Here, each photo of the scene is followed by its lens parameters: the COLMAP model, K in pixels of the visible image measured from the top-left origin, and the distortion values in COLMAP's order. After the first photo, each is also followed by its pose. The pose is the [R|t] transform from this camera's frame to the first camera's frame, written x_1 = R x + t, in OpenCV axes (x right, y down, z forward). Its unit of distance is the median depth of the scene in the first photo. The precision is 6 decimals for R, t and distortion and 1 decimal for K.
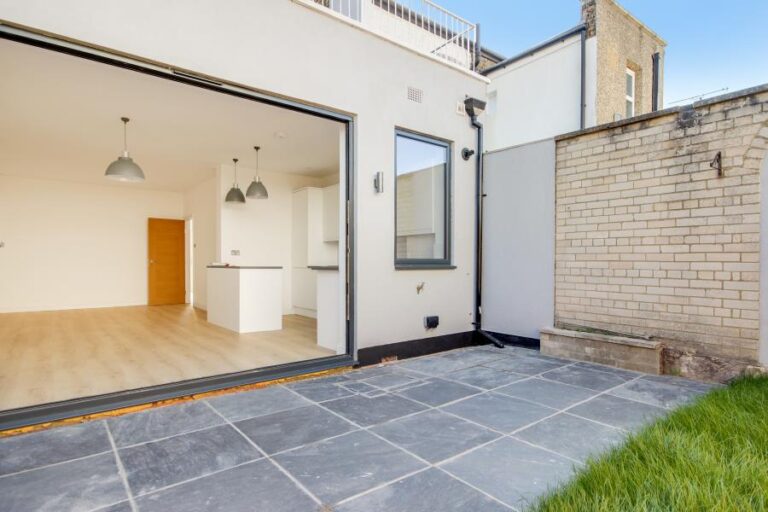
lens RADIAL K [[412.0, 0, 385.6], [0, 412.0, 258.2], [0, 0, 1]] dist [0.005484, 0.001071]
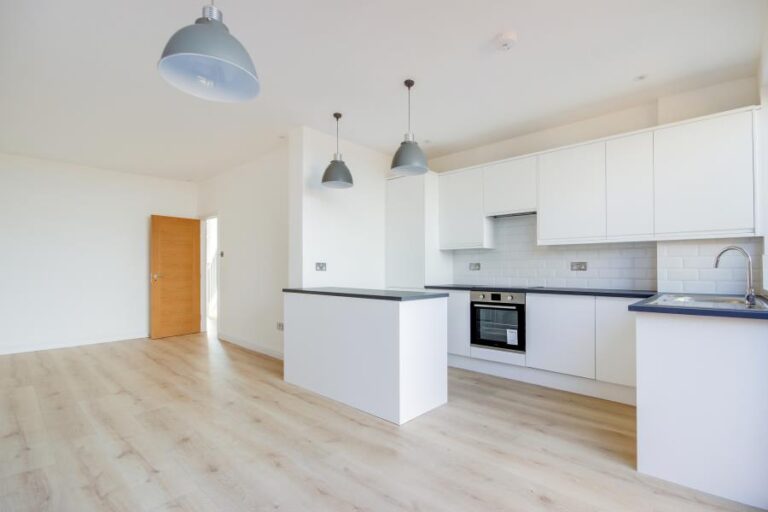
lens RADIAL K [[358.8, 0, 386.1], [0, 358.8, 260.1], [0, 0, 1]] dist [-0.011355, -0.002434]
pose [[0.988815, -0.000133, 0.149148, -0.329847], [0.001736, 0.999942, -0.010617, -0.016515], [-0.149138, 0.010757, 0.988758, 0.416790]]
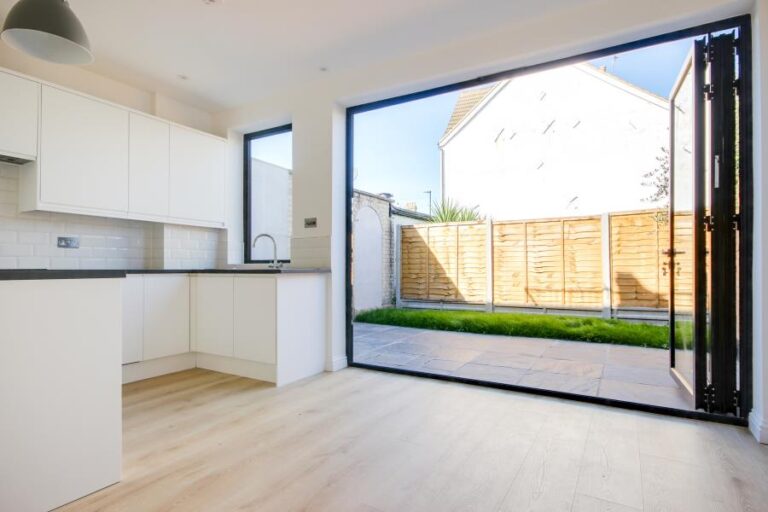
lens RADIAL K [[412.0, 0, 387.5], [0, 412.0, 262.2], [0, 0, 1]] dist [0.005484, 0.001071]
pose [[-0.368467, 0.002529, 0.929637, -0.555037], [-0.022524, 0.999678, -0.011647, 0.006749], [-0.929368, -0.025230, -0.368292, 0.702559]]
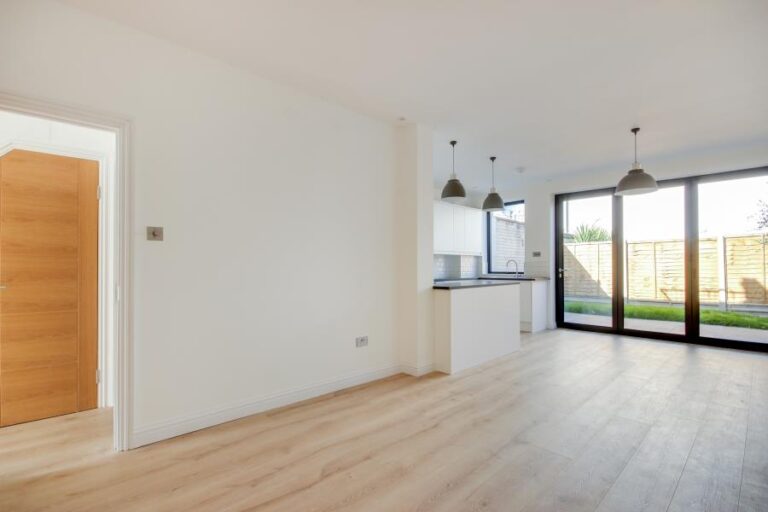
lens RADIAL K [[358.8, 0, 382.6], [0, 358.8, 259.4], [0, 0, 1]] dist [-0.011355, -0.002434]
pose [[-0.080935, 0.010605, 0.996663, -0.899223], [-0.020072, 0.999723, -0.012267, -0.015330], [-0.996517, -0.020998, -0.080700, 1.059308]]
